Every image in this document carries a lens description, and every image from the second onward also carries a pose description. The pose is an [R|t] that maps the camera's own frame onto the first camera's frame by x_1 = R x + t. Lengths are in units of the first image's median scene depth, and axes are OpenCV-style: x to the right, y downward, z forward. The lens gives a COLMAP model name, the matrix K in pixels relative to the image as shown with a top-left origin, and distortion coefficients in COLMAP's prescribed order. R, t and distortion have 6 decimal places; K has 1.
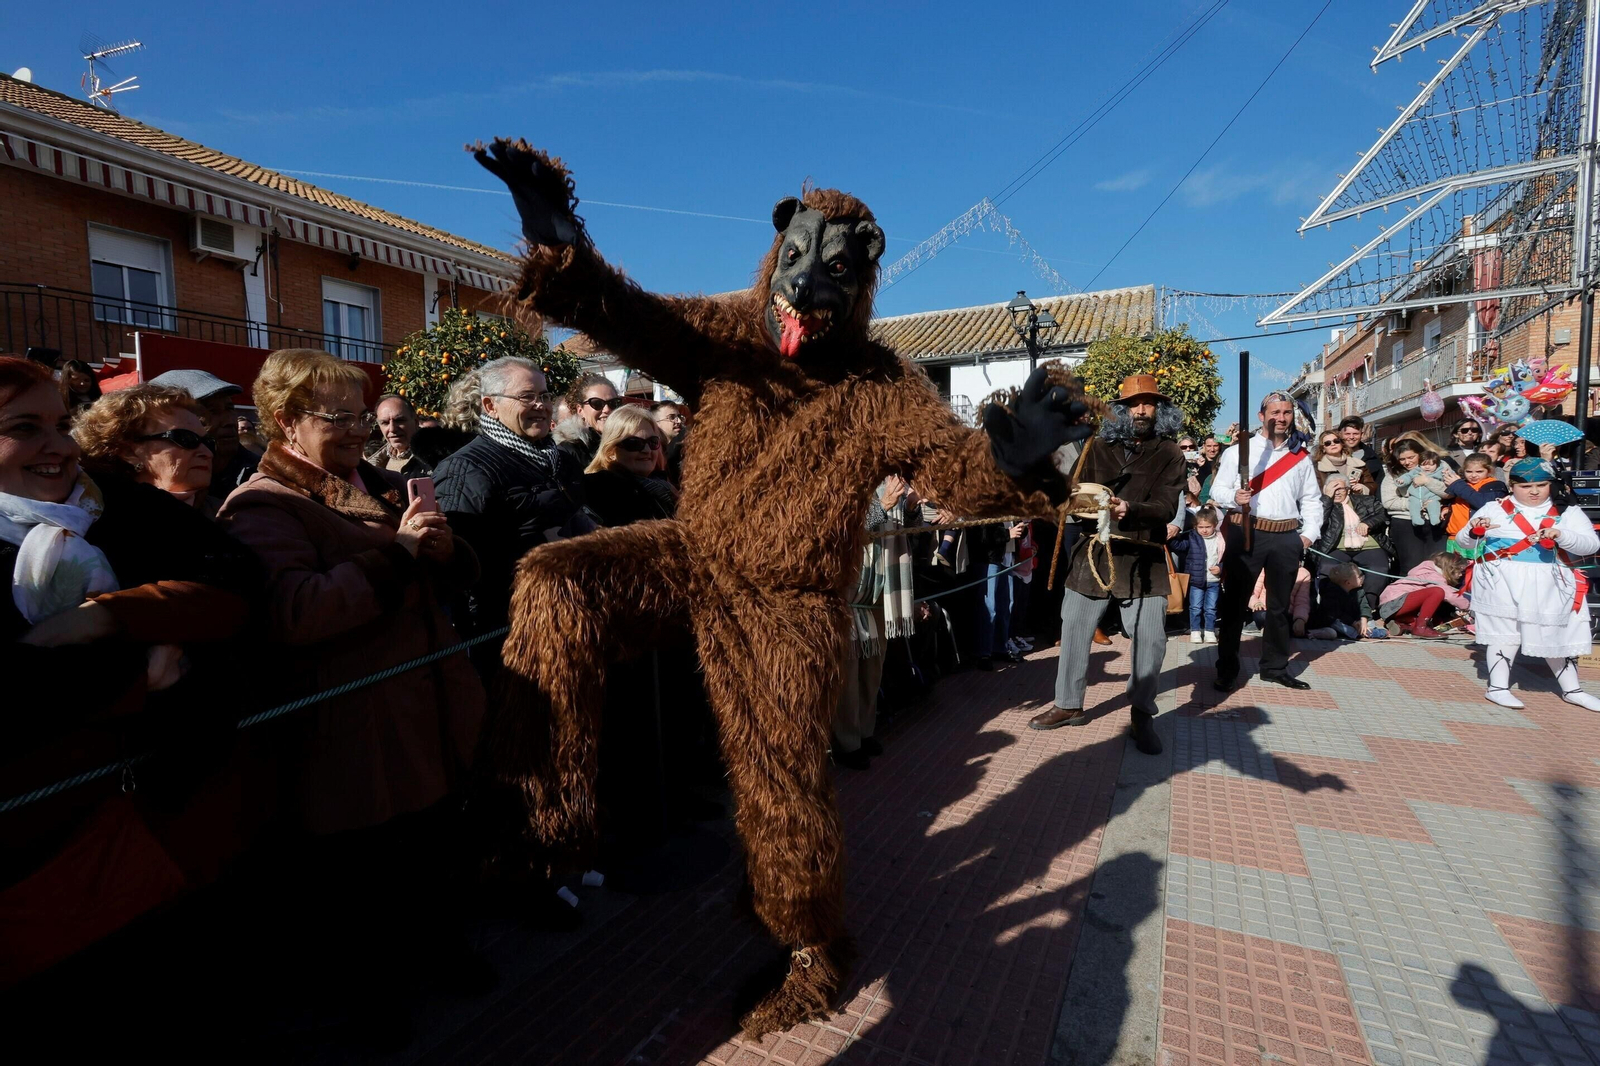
lens RADIAL K [[736.0, 0, 776.0], [0, 736.0, 532.5], [0, 0, 1]] dist [-0.057317, 0.017026]
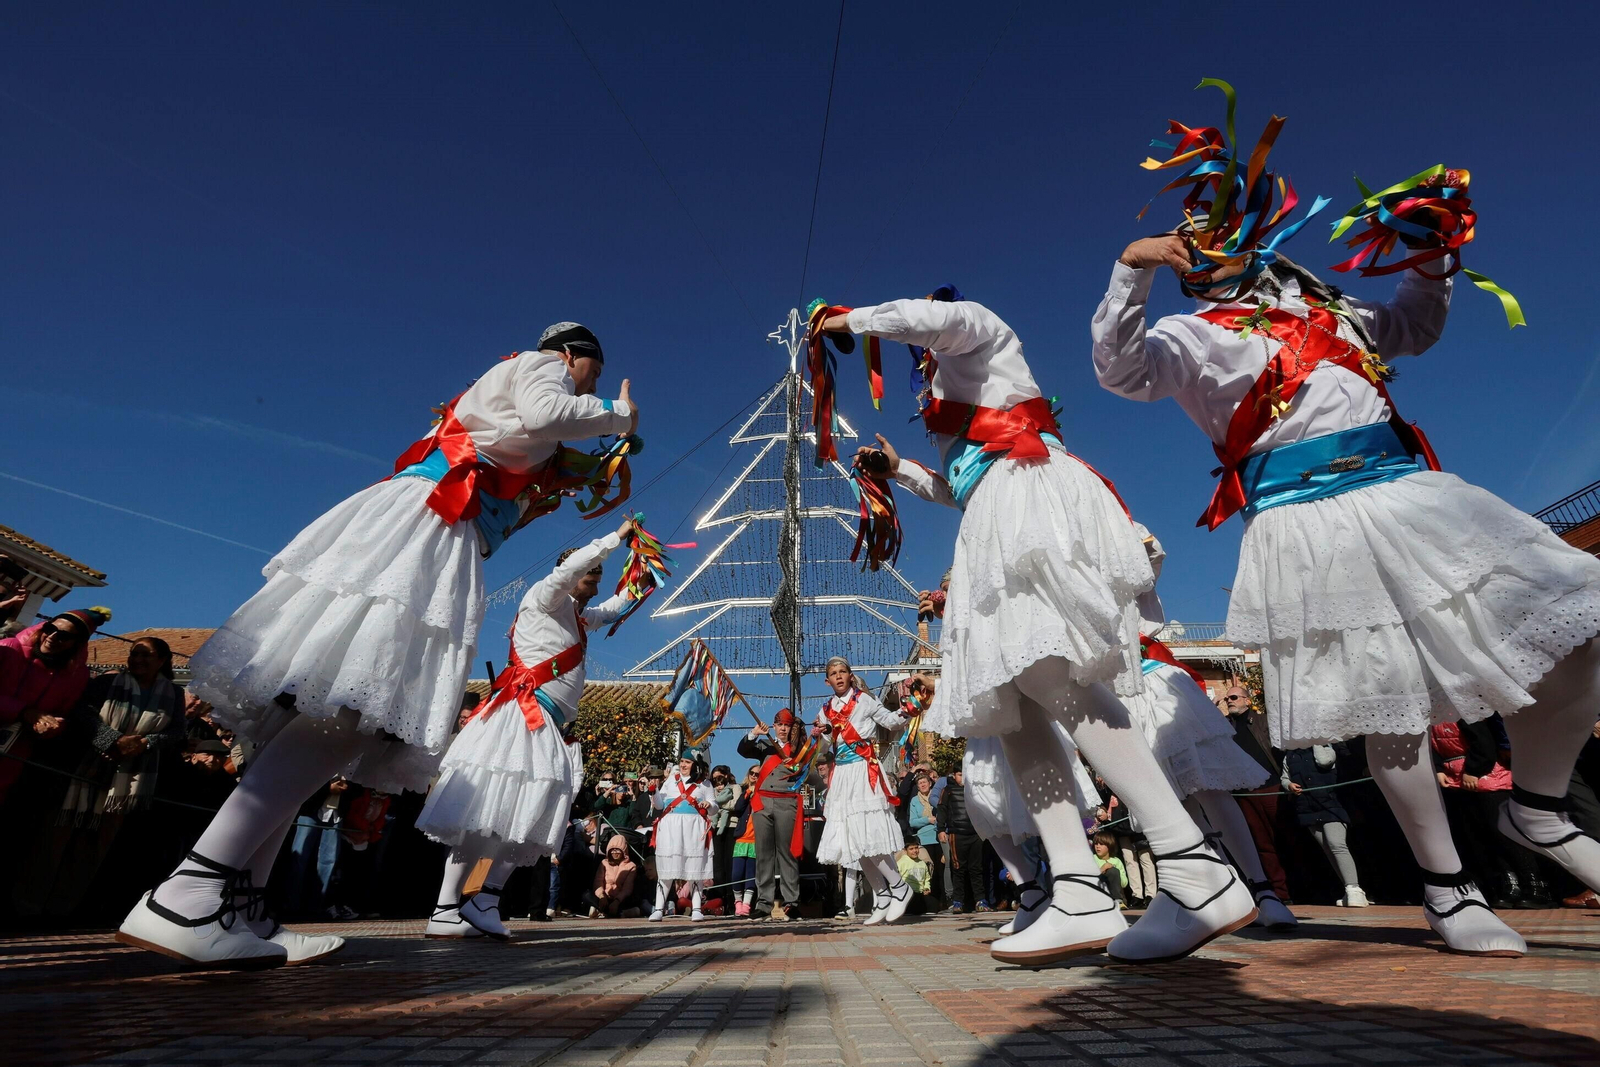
lens RADIAL K [[737.9, 0, 809.3], [0, 737.9, 528.6], [0, 0, 1]] dist [-0.063005, 0.020079]
pose [[0.868036, 0.238393, 0.435525, 0.327972], [0.016258, 0.863070, -0.504822, 0.212128], [-0.496235, 0.445285, 0.745300, -0.424067]]
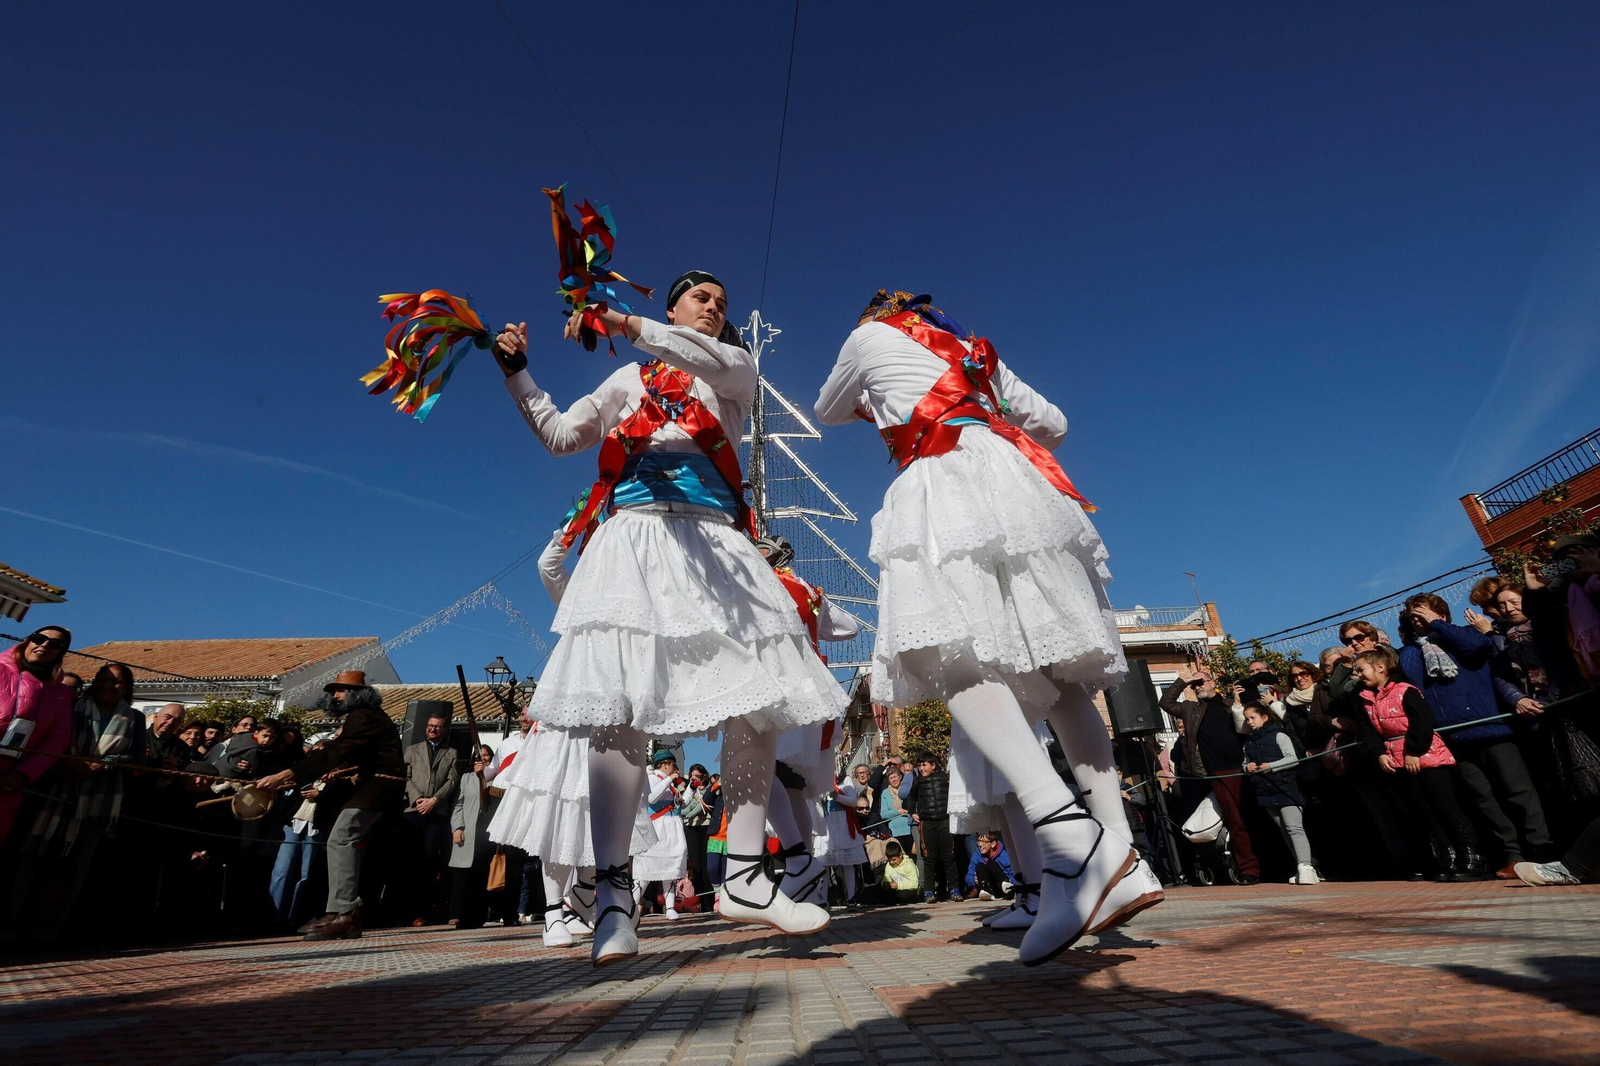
lens RADIAL K [[737.9, 0, 794.5], [0, 737.9, 523.0], [0, 0, 1]] dist [-0.063005, 0.020079]
pose [[0.863136, 0.216090, 0.456400, 0.317305], [0.049391, 0.863354, -0.502176, 0.209101], [-0.502550, 0.455989, 0.734519, -0.451395]]
